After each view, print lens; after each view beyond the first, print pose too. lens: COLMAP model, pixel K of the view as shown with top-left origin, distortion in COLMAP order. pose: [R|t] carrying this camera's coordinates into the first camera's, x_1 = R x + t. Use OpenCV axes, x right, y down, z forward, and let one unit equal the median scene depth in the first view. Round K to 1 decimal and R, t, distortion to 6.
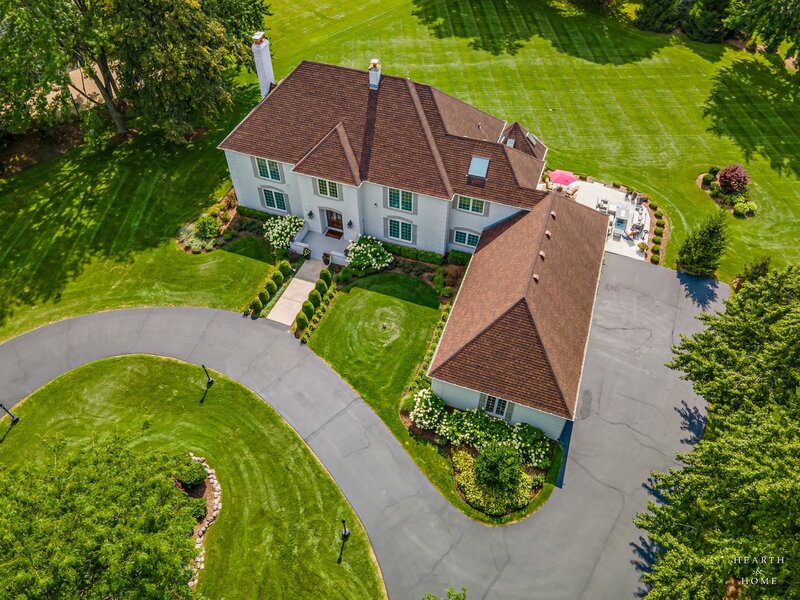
lens RADIAL K [[577.4, 0, 398.3], [0, 577.4, 298.2], [0, 0, 1]] dist [0.040374, 0.002608]
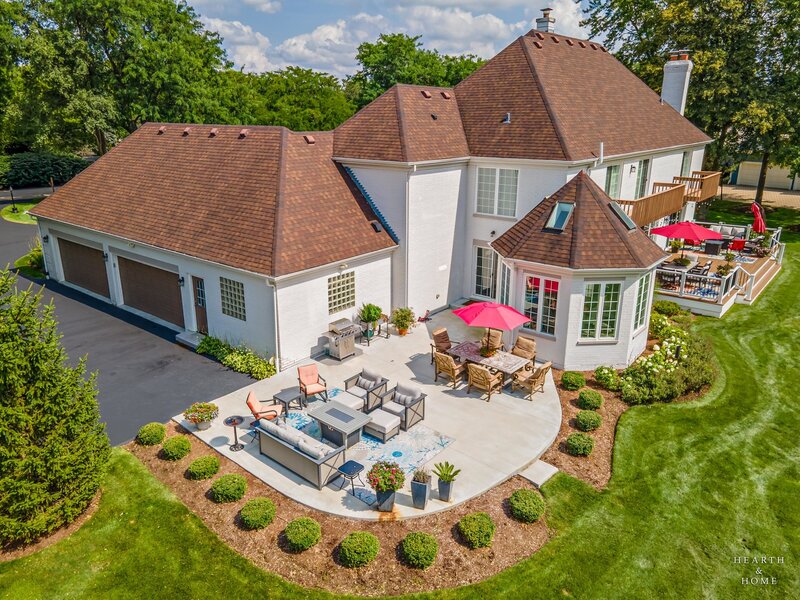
lens RADIAL K [[577.4, 0, 393.4], [0, 577.4, 304.2], [0, 0, 1]] dist [0.040374, 0.002608]
pose [[-0.340852, 0.302324, -0.890180, 0.439737], [-0.705926, 0.543039, 0.454728, -0.236102], [0.620877, 0.783396, 0.028323, 0.665373]]
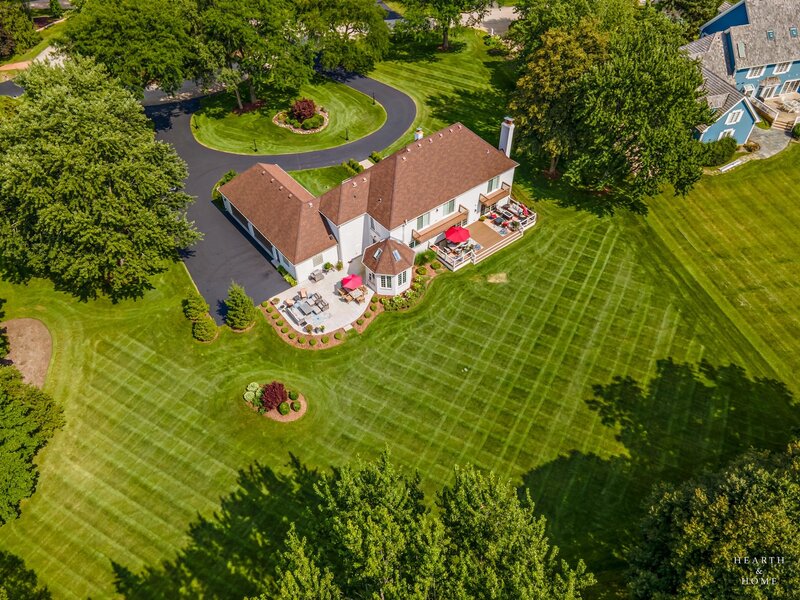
lens RADIAL K [[577.4, 0, 400.3], [0, 577.4, 296.5], [0, 0, 1]] dist [0.040374, 0.002608]
pose [[-0.523401, 0.615937, -0.588790, 0.713445], [-0.634008, 0.180148, 0.752051, -0.880235], [0.569285, 0.766922, 0.296219, 0.493296]]
